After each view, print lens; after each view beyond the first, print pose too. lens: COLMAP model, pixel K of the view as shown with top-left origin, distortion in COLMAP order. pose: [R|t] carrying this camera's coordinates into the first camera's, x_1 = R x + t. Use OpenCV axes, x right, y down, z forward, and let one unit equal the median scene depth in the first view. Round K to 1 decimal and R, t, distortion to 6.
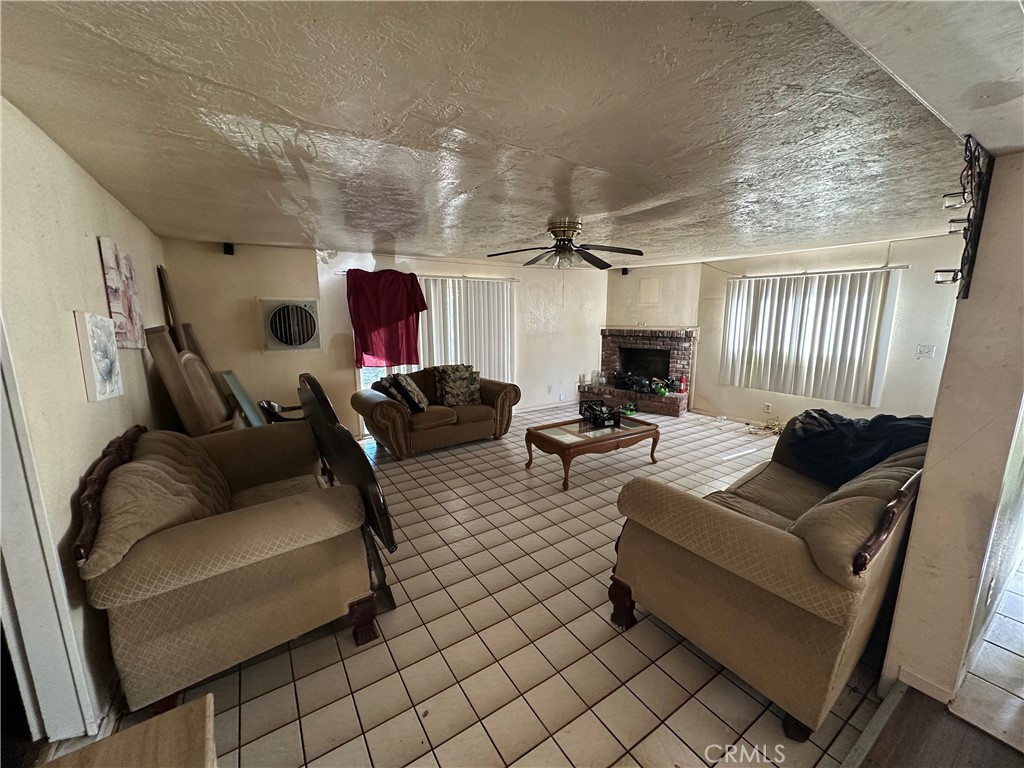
lens RADIAL K [[408.6, 0, 512.0], [0, 408.6, 384.0], [0, 0, 1]] dist [-0.000214, 0.000014]
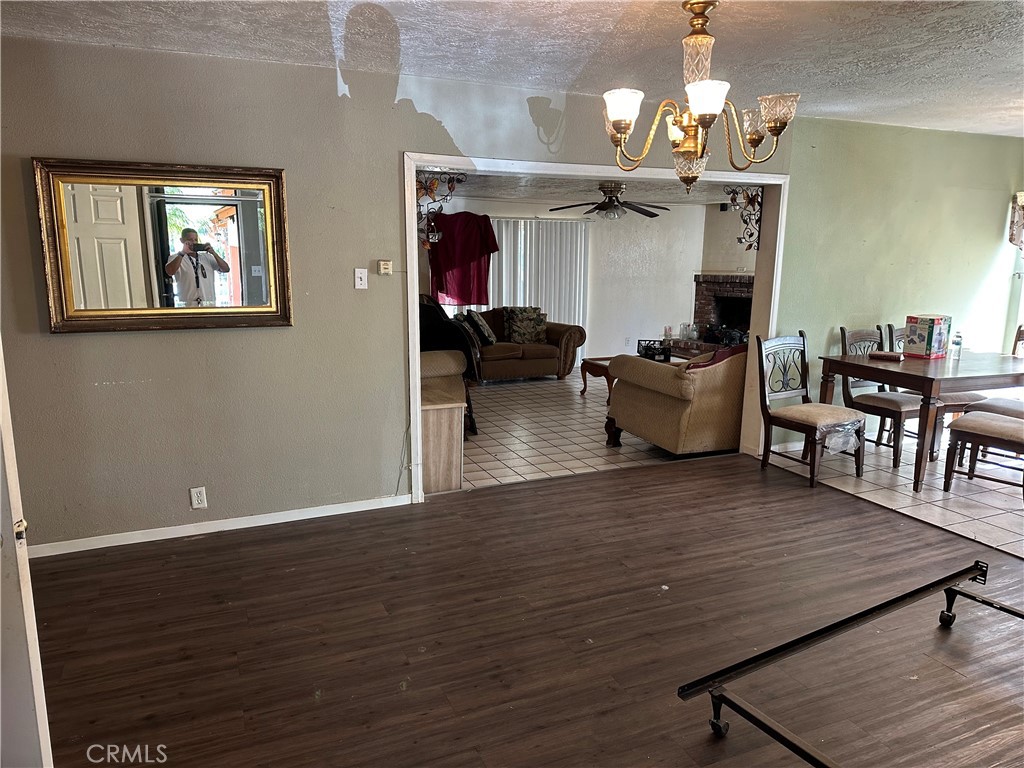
lens RADIAL K [[714.4, 0, 512.0], [0, 714.4, 384.0], [0, 0, 1]] dist [0.151966, -0.147985]
pose [[0.985931, 0.043450, -0.161408, 0.127357], [-0.042029, 0.999042, 0.012210, 0.124413], [0.161784, -0.005255, 0.986812, -0.753212]]
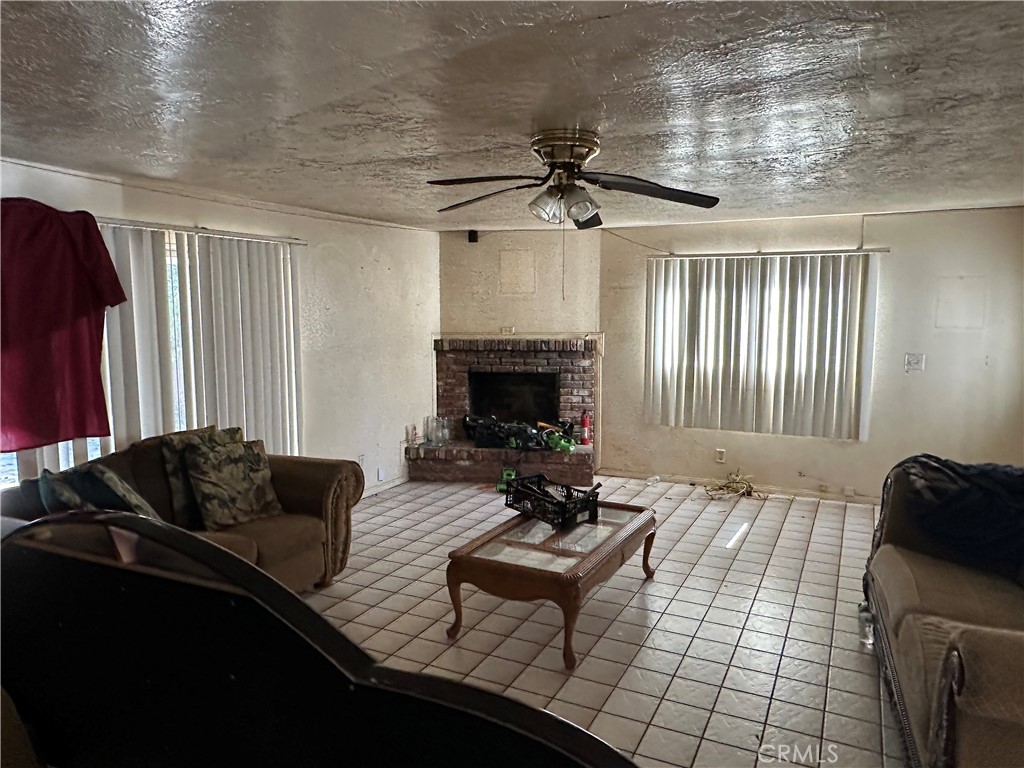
lens RADIAL K [[720.5, 0, 512.0], [0, 720.5, 384.0], [0, 0, 1]] dist [0.005946, 0.000107]
pose [[0.860766, -0.050531, 0.506486, -0.239758], [0.084887, 0.995376, -0.044958, -0.032615], [-0.501873, 0.081692, 0.861075, 0.179002]]
